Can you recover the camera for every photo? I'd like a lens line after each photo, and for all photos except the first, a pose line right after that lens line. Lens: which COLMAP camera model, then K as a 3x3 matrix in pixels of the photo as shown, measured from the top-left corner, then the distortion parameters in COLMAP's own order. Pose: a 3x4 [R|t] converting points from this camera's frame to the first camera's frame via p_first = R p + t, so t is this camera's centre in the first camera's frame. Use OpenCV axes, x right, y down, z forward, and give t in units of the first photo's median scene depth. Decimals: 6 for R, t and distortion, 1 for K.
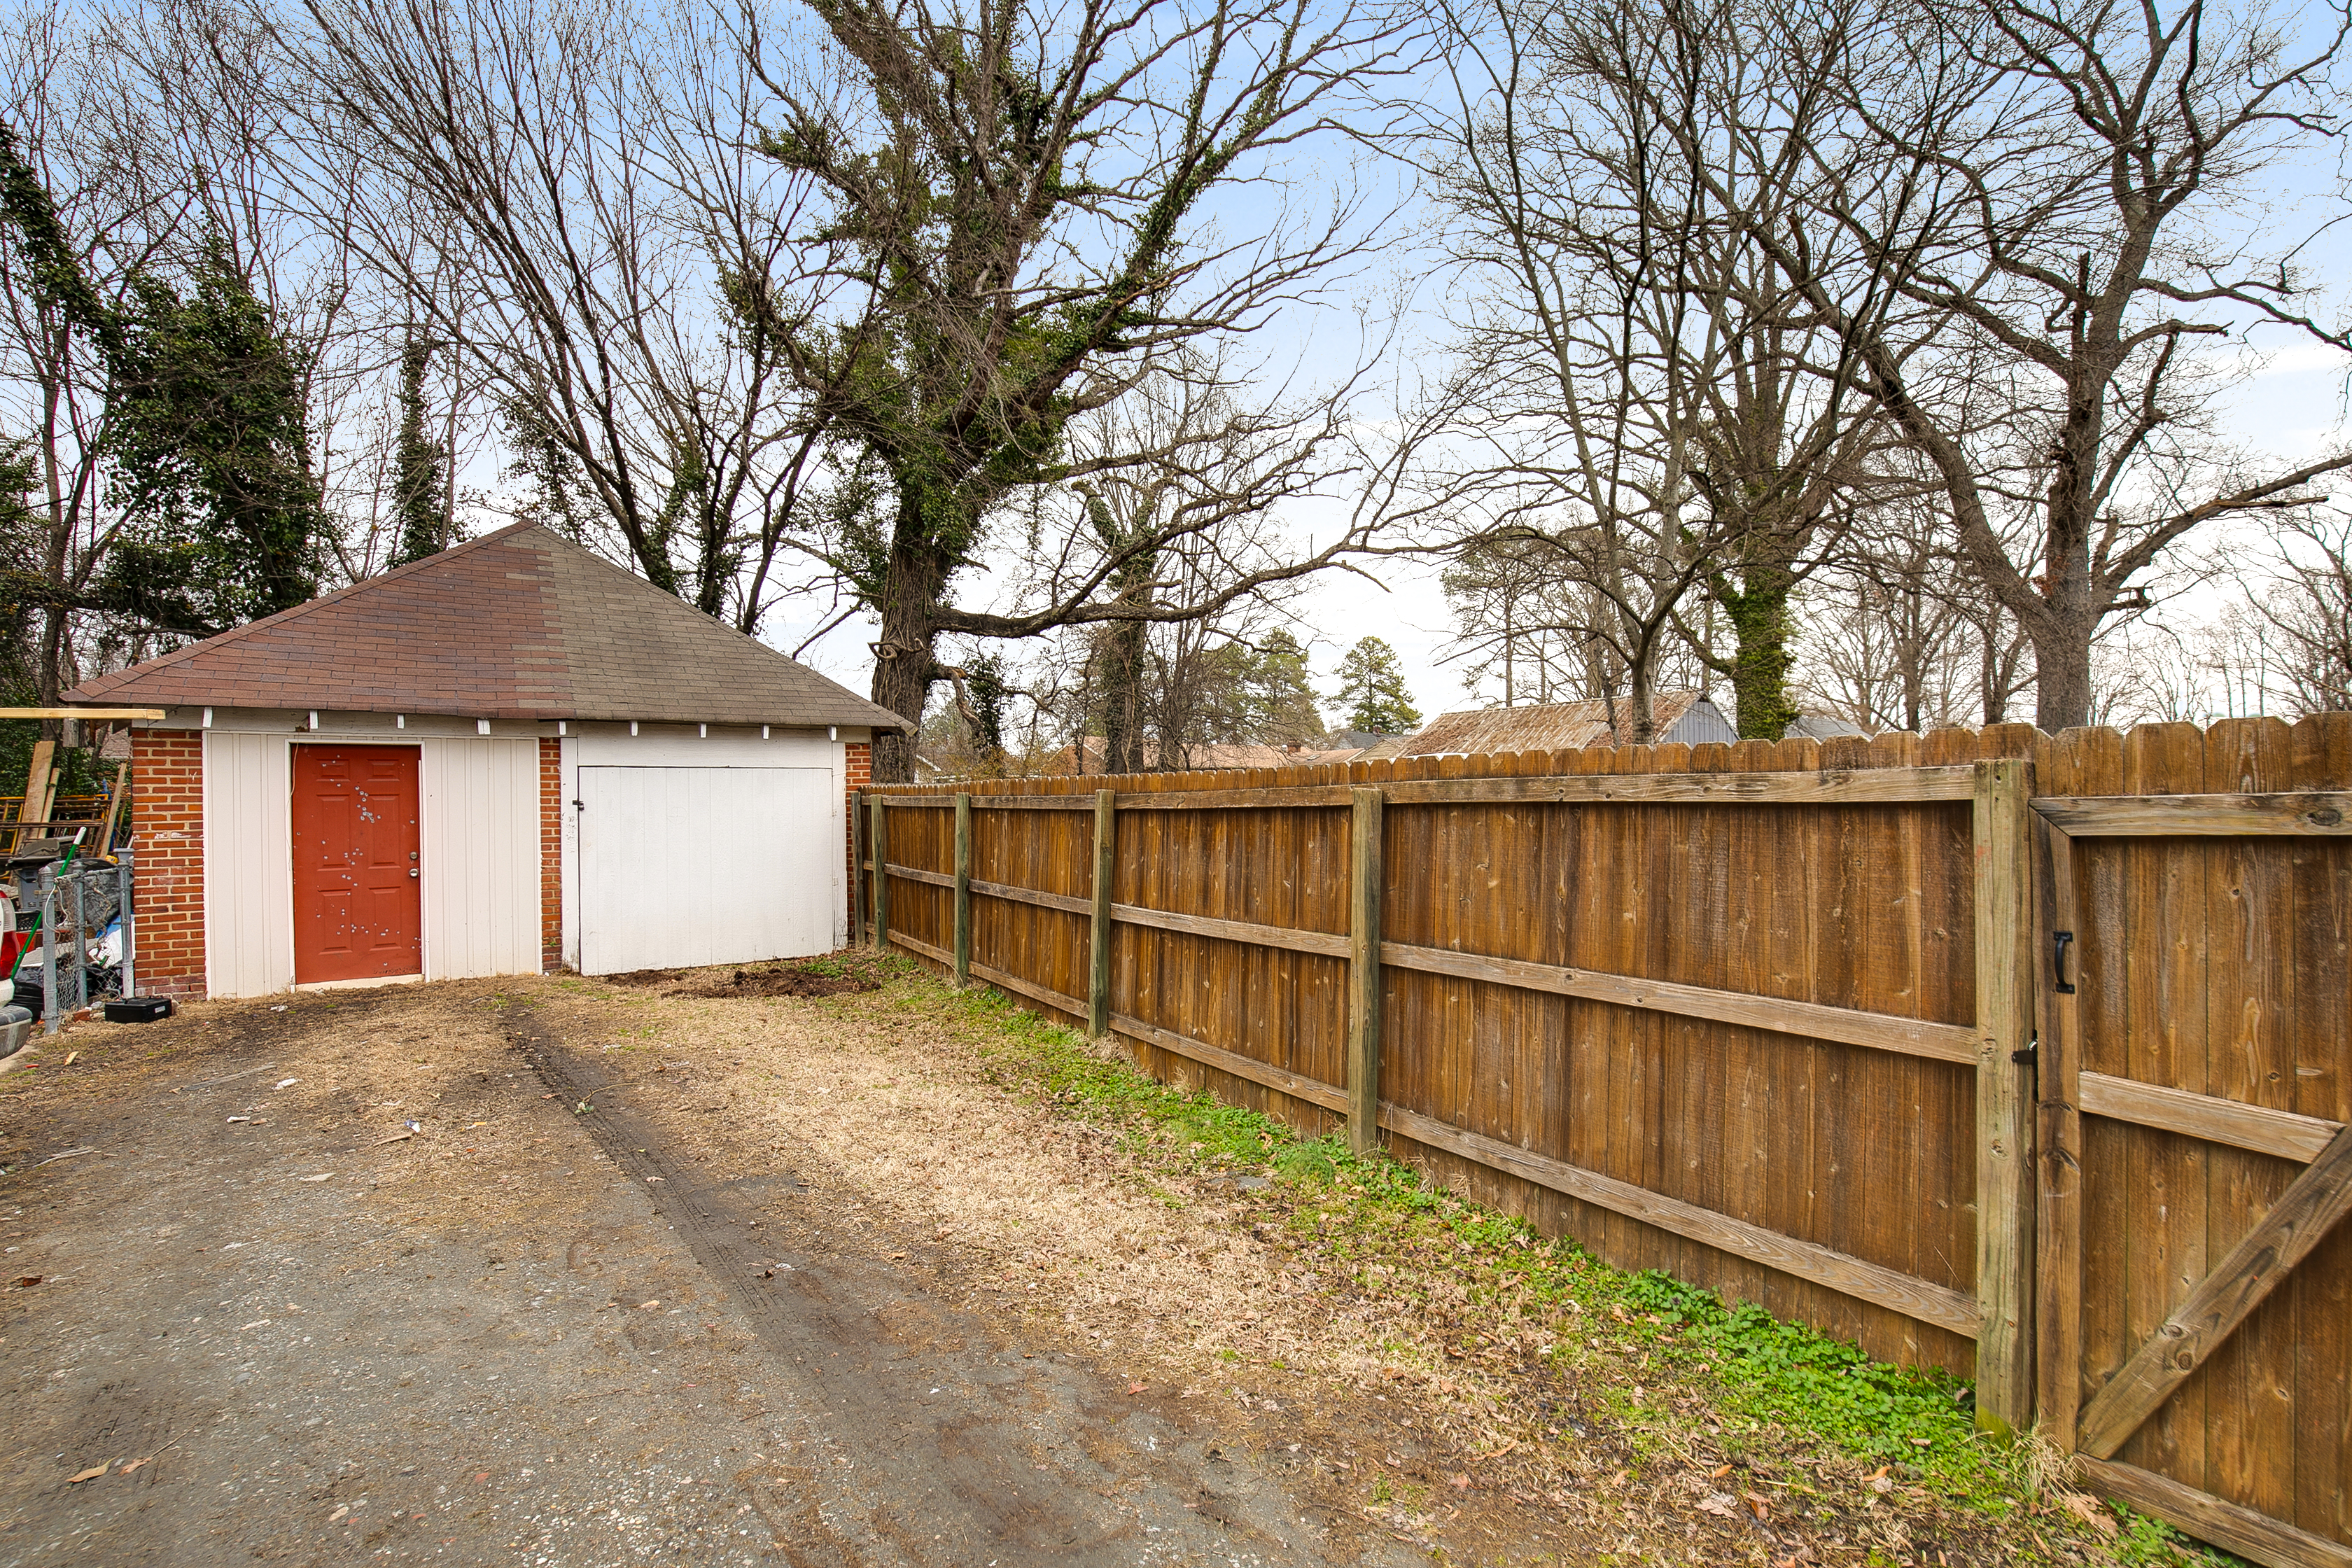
lens RADIAL K [[1086.5, 0, 1174.0], [0, 1086.5, 785.5], [0, 0, 1]] dist [-0.000724, -0.000111]
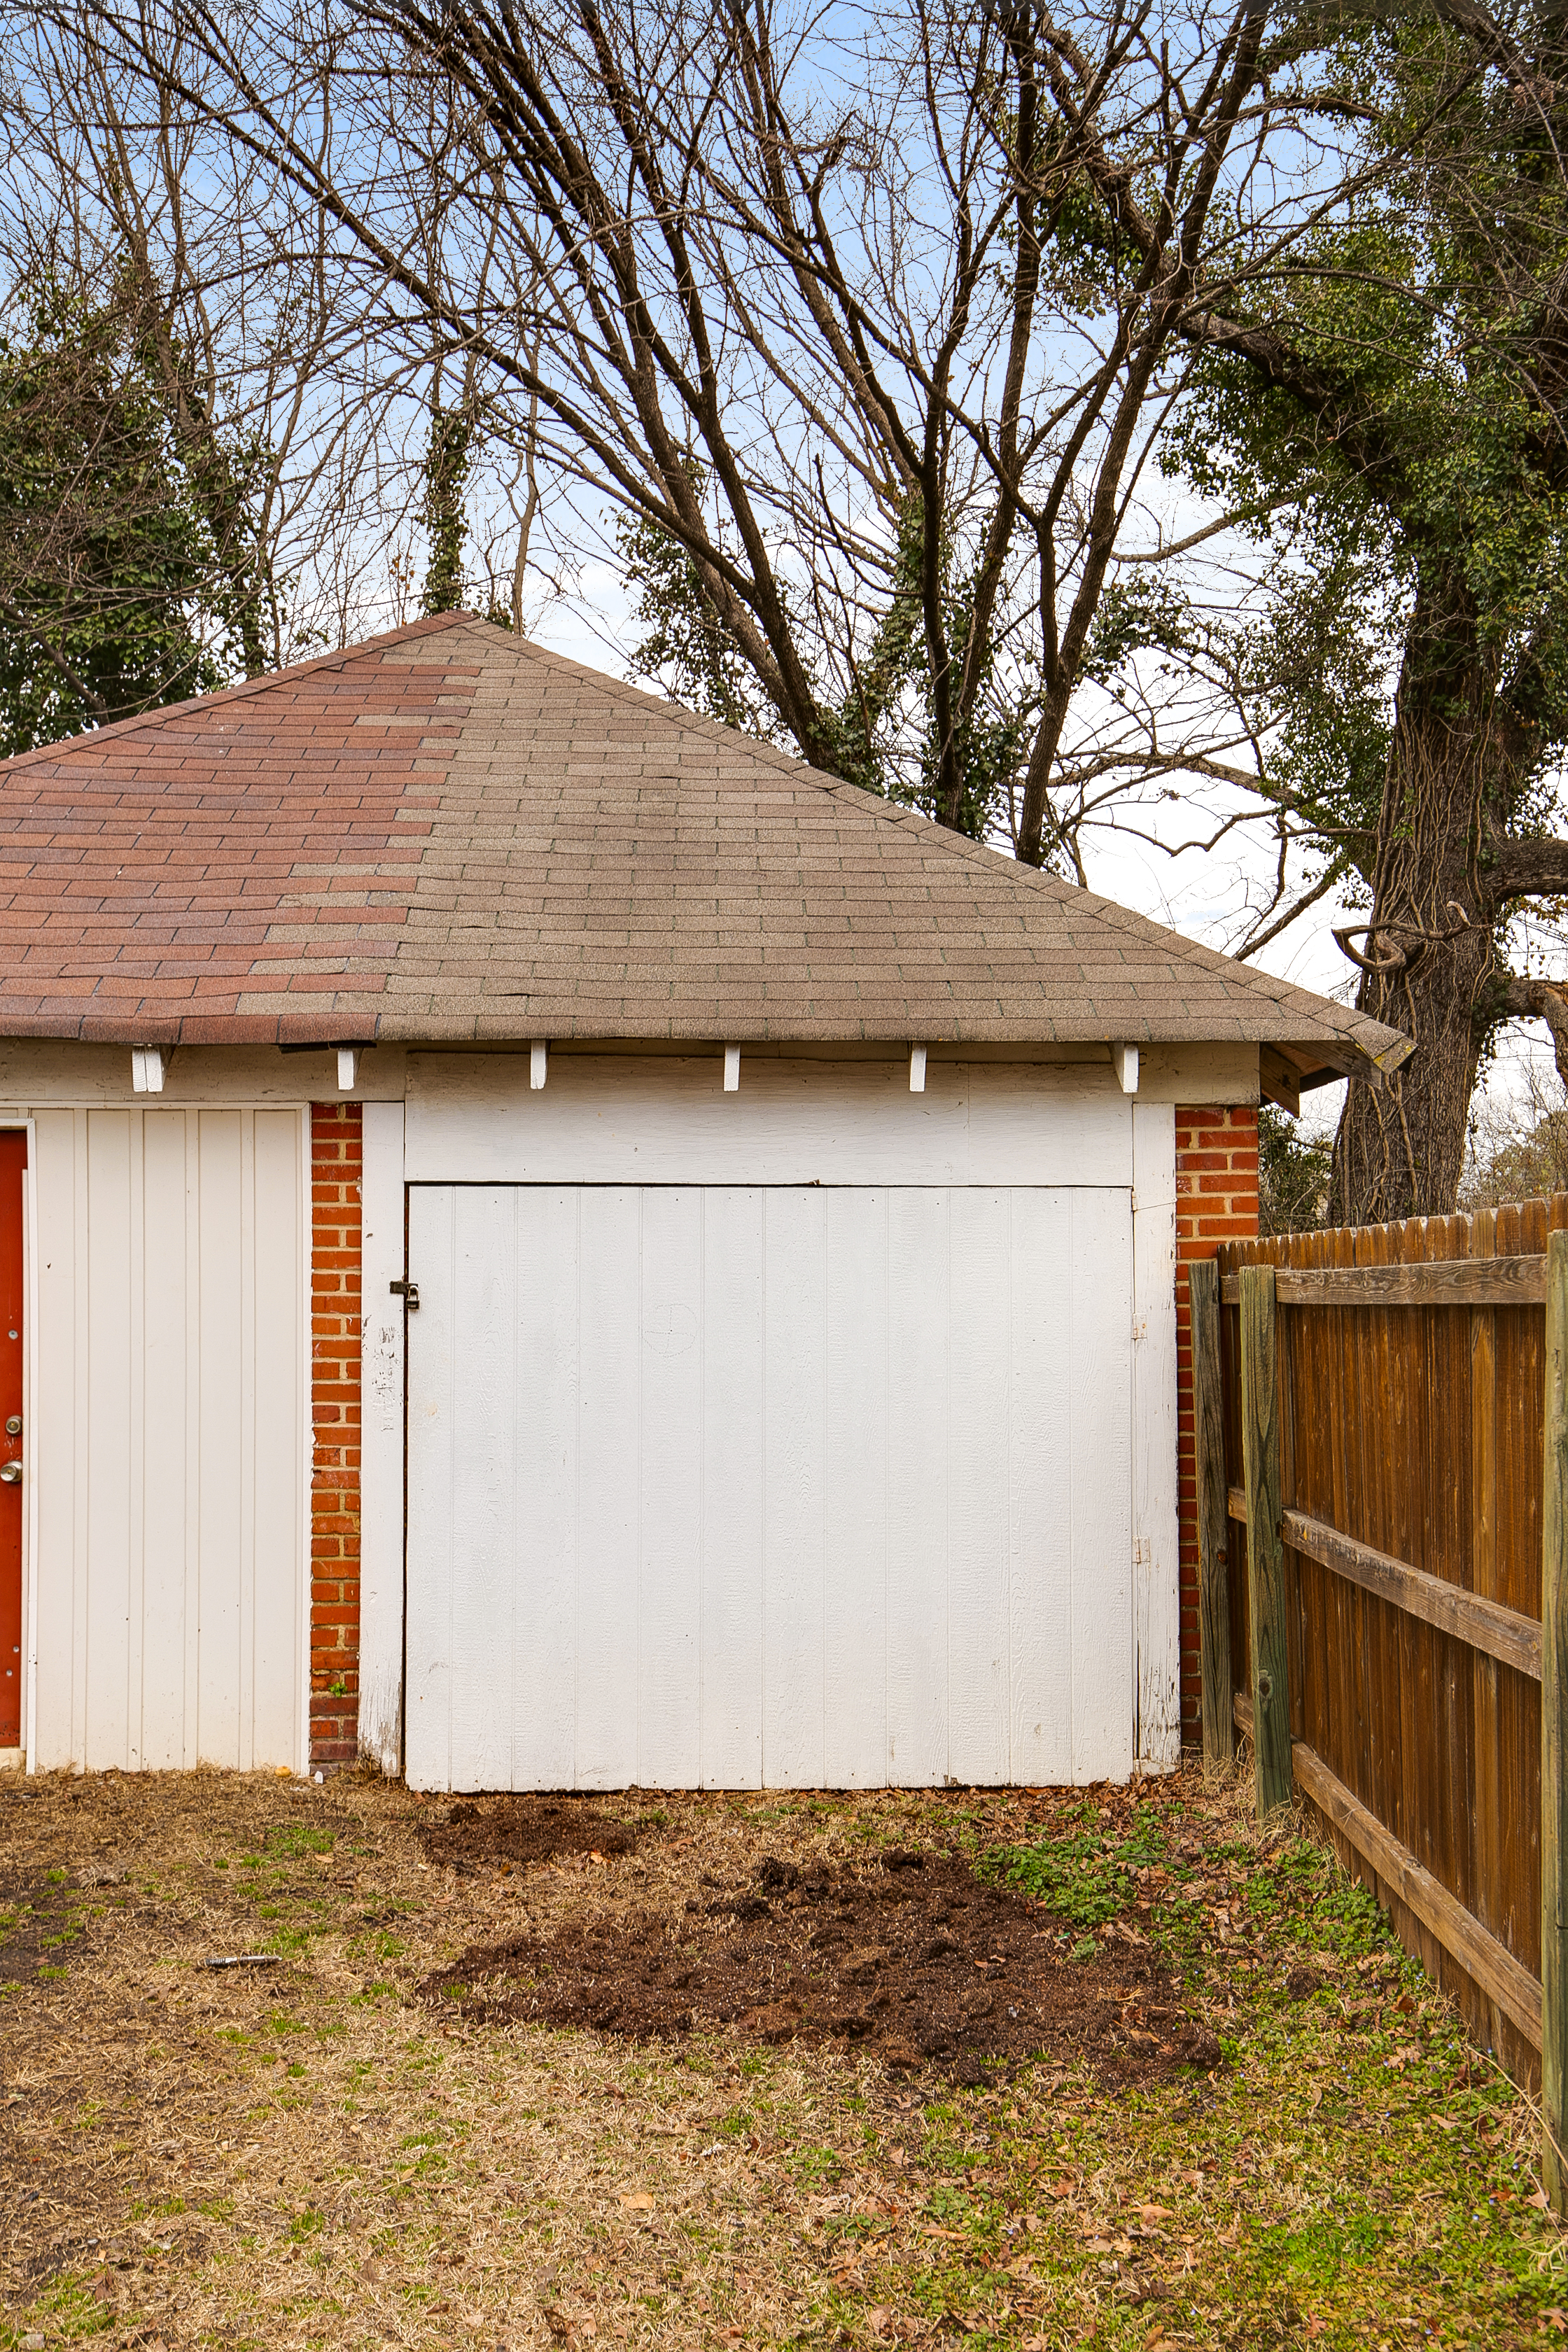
lens RADIAL K [[2004.8, 0, 750.4], [0, 2004.8, 1251.2], [0, 0, 1]] dist [0.030458, -0.005327]
pose [[0.836749, -0.006897, -0.547543, -0.099680], [-0.001238, 0.999894, -0.014486, 0.013015], [0.547585, 0.012799, 0.836652, 0.506595]]
